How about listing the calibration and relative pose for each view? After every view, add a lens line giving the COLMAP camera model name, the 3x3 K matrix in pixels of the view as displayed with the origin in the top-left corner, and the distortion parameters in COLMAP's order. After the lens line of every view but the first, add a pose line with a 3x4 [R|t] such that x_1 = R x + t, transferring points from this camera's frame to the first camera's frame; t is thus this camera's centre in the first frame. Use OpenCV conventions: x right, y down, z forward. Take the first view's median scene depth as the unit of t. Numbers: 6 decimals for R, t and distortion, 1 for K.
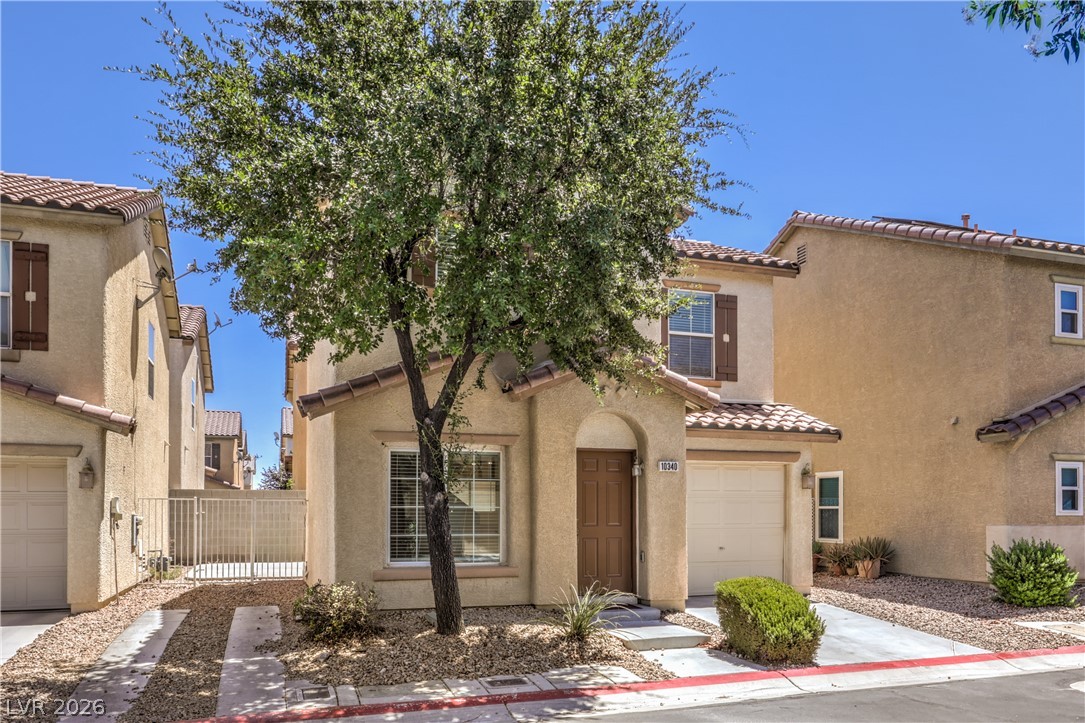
lens RADIAL K [[711.2, 0, 540.0], [0, 711.2, 367.5], [0, 0, 1]] dist [-0.003779, 0.001955]
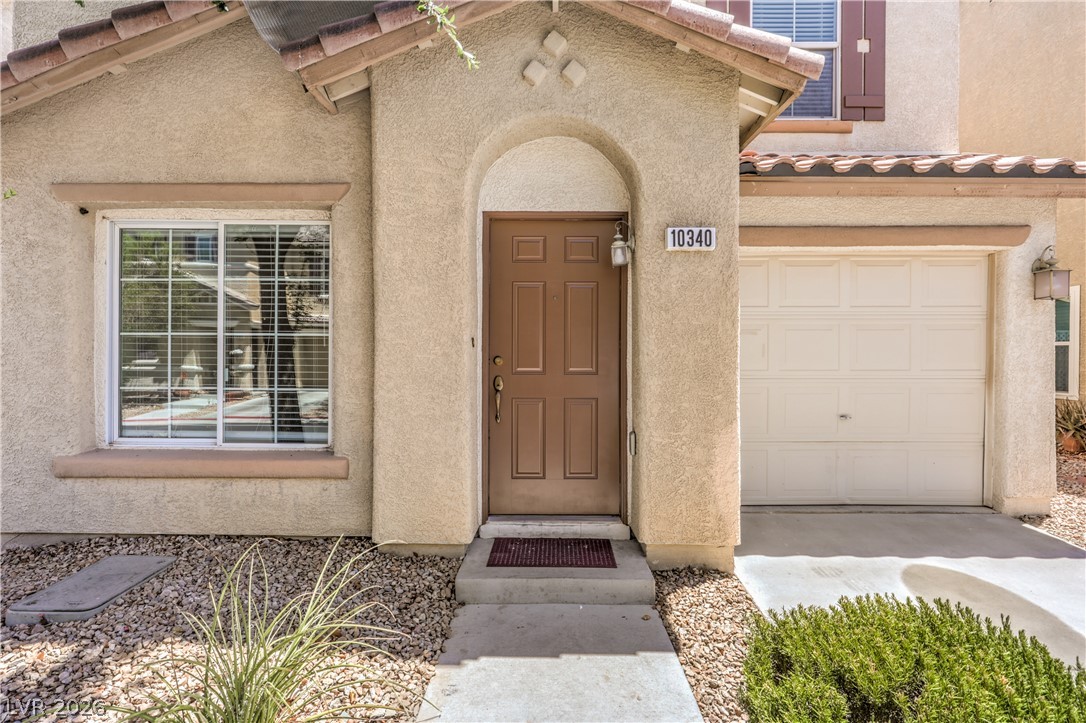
lens RADIAL K [[551.4, 0, 551.2], [0, 551.4, 300.3], [0, 0, 1]] dist [0.002830, 0.000787]
pose [[0.958601, -0.023251, -0.283802, 0.189705], [0.053382, 0.993664, 0.098902, 0.135805], [0.279705, -0.109957, 0.953769, 0.644981]]
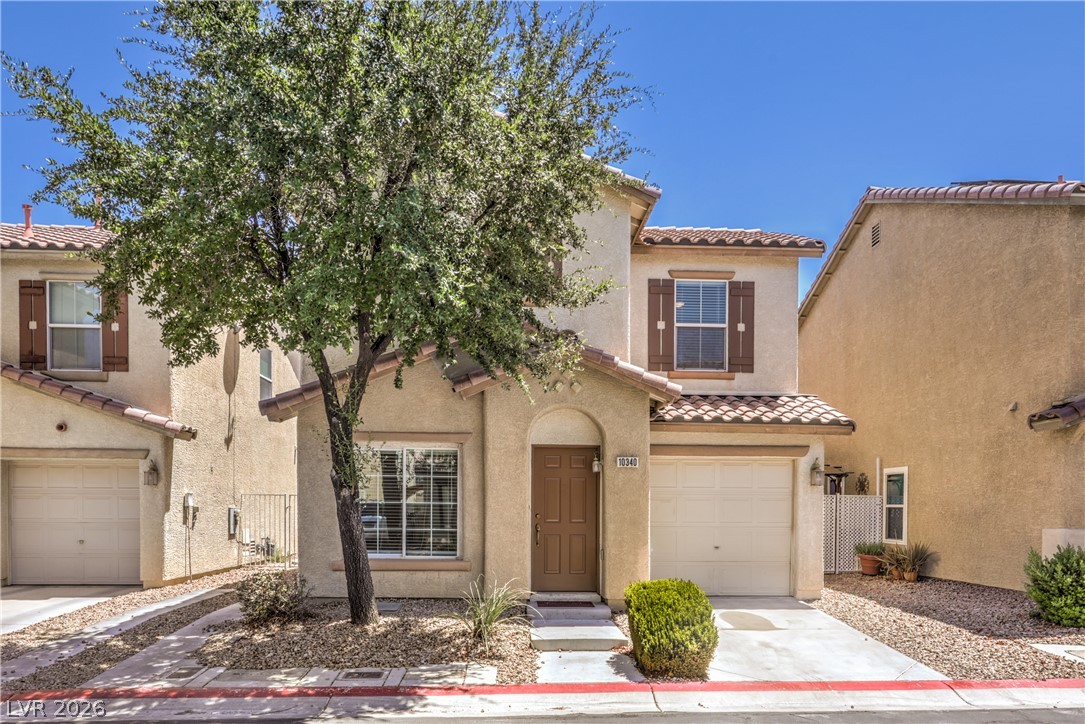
lens RADIAL K [[654.0, 0, 536.6], [0, 654.0, 399.1], [0, 0, 1]] dist [-0.000432, -0.002471]
pose [[0.967748, -0.033637, -0.249664, 0.279816], [0.042515, 0.998638, 0.030253, 0.021441], [0.248306, -0.039891, 0.967860, 0.113423]]
